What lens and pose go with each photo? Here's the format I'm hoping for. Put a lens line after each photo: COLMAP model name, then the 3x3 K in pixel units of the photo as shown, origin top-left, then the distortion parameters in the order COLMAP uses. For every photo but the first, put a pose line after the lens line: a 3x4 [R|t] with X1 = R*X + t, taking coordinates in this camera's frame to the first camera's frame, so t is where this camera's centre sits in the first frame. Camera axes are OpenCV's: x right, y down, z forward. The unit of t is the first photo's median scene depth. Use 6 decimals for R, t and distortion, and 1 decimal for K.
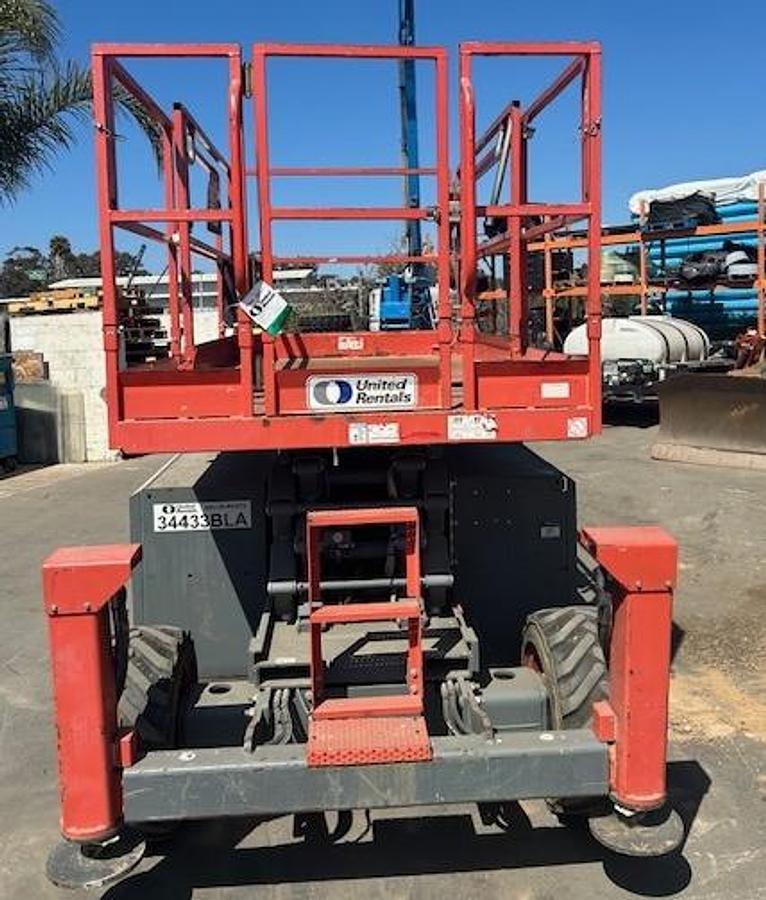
lens RADIAL K [[853.6, 0, 412.0], [0, 853.6, 355.7], [0, 0, 1]] dist [0.052960, -0.004049]
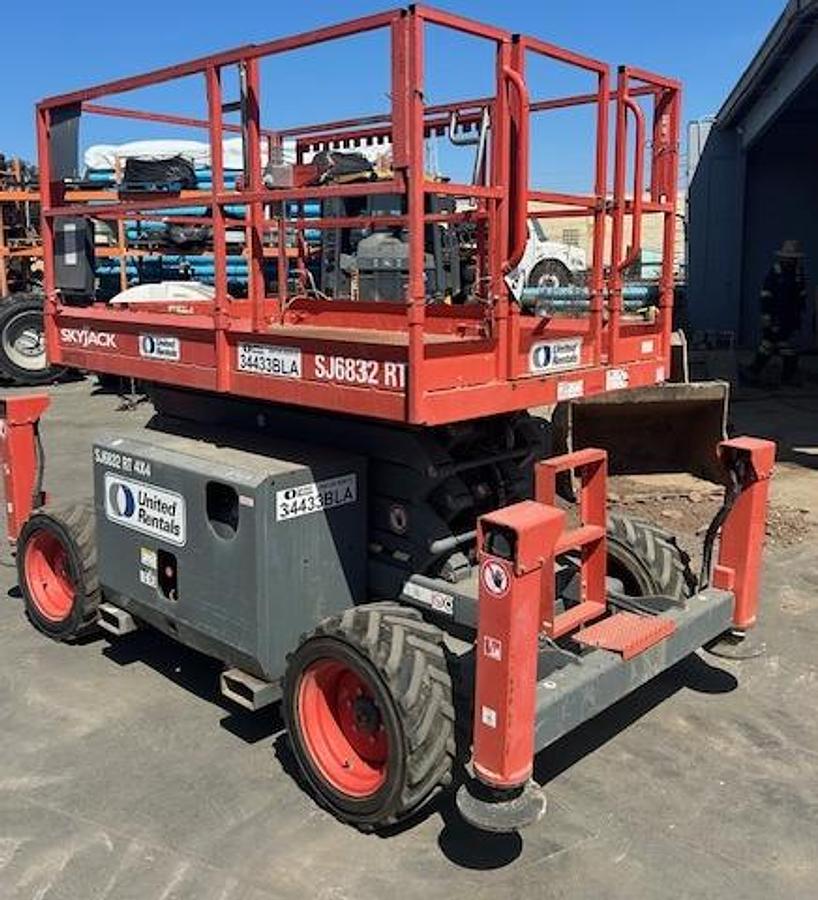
lens RADIAL K [[871.5, 0, 465.0], [0, 871.5, 375.8], [0, 0, 1]] dist [0.110536, -0.286358]
pose [[0.722866, -0.060569, 0.688328, -0.791066], [0.017525, 0.997437, 0.069364, -0.011055], [-0.690766, -0.038078, 0.722075, 0.193290]]
